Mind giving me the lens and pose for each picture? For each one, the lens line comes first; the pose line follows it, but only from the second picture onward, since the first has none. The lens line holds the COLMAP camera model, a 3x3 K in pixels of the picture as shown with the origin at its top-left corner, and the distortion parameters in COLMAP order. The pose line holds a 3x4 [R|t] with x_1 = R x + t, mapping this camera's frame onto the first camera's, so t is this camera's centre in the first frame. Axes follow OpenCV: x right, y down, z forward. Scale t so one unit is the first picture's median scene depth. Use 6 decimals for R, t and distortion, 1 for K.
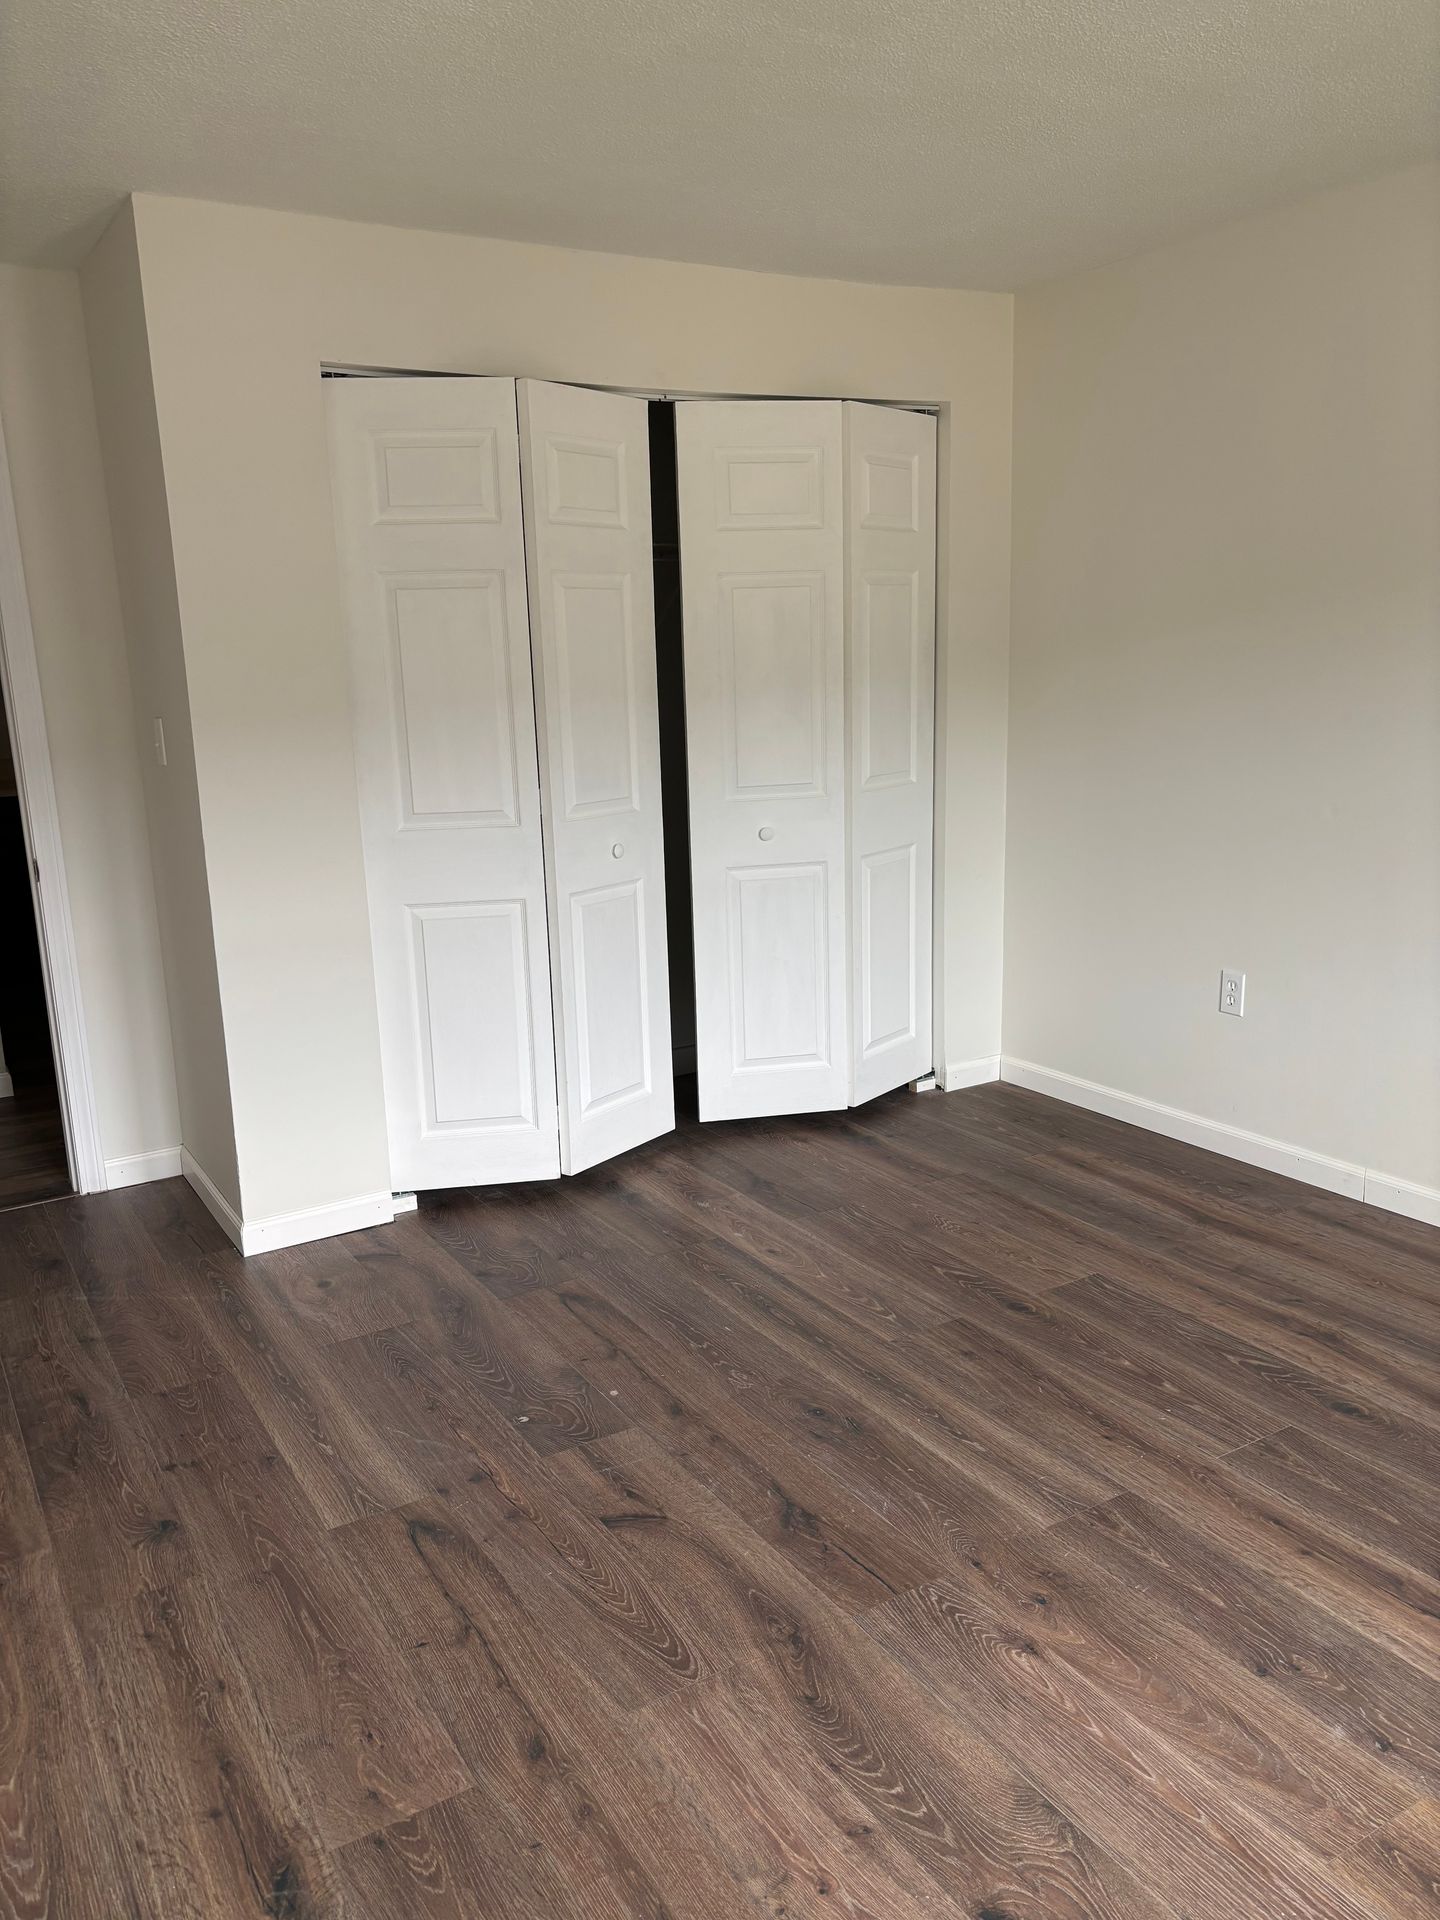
lens RADIAL K [[1439.3, 0, 715.2], [0, 1439.3, 968.5], [0, 0, 1]] dist [0.075147, -0.088466]
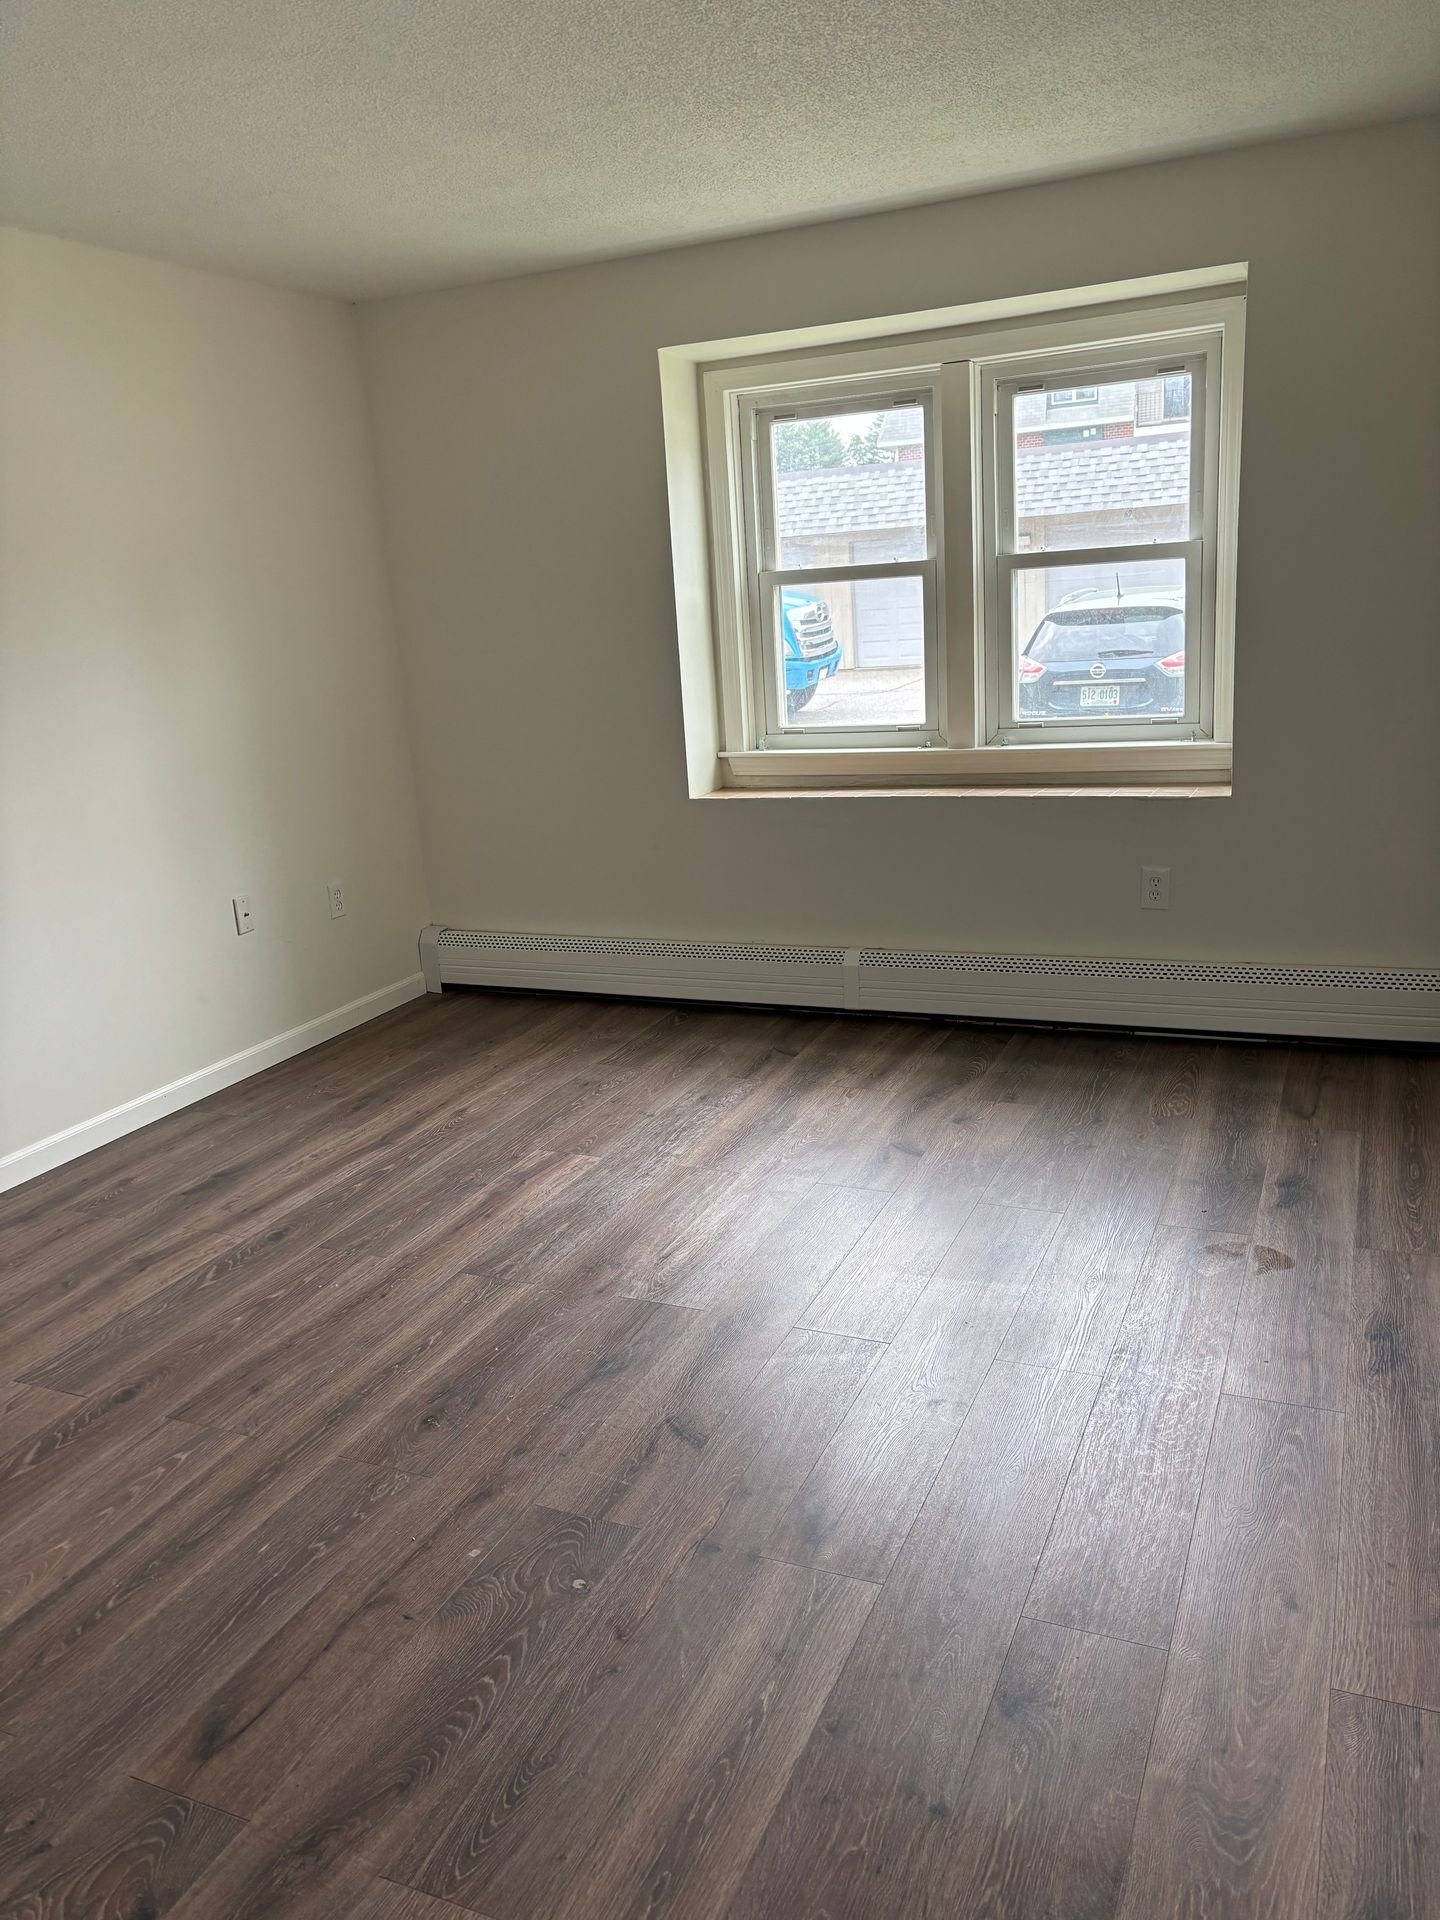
lens RADIAL K [[1439.3, 0, 715.2], [0, 1439.3, 968.5], [0, 0, 1]] dist [0.075147, -0.088466]
pose [[-0.566755, -0.135966, 0.812590, -0.733977], [0.257237, 0.907780, 0.331308, -0.216840], [-0.782699, 0.396799, -0.479513, 1.149998]]
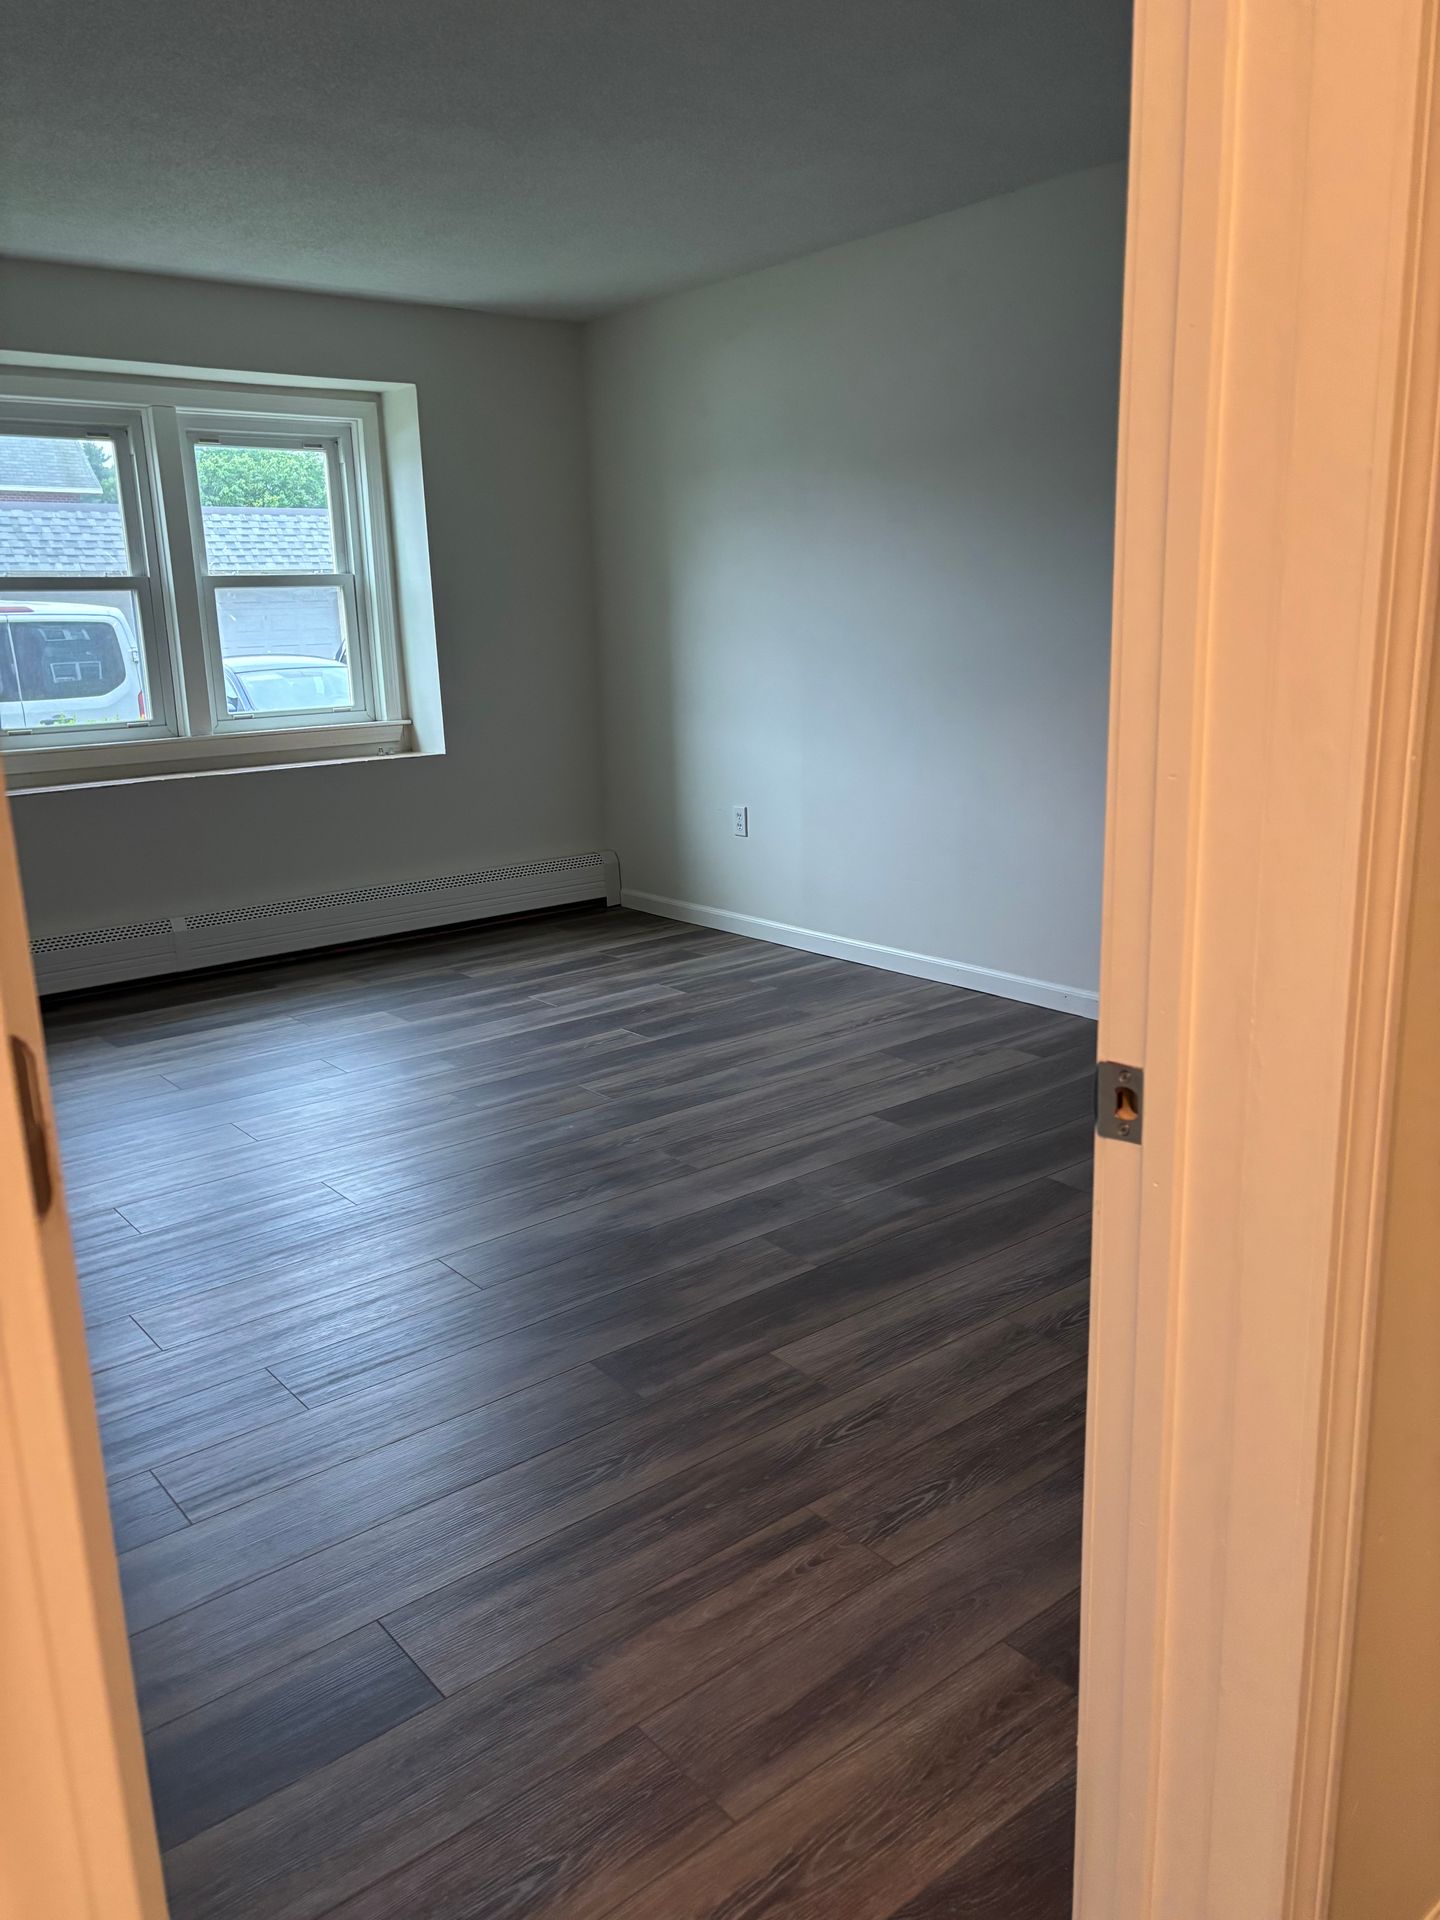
lens RADIAL K [[1434.6, 0, 698.2], [0, 1434.6, 975.1], [0, 0, 1]] dist [0.072868, -0.092568]
pose [[-0.991163, 0.094148, -0.093450, 0.037927], [0.041688, 0.889850, 0.454346, -0.396803], [0.125932, 0.446435, -0.885910, 1.994416]]
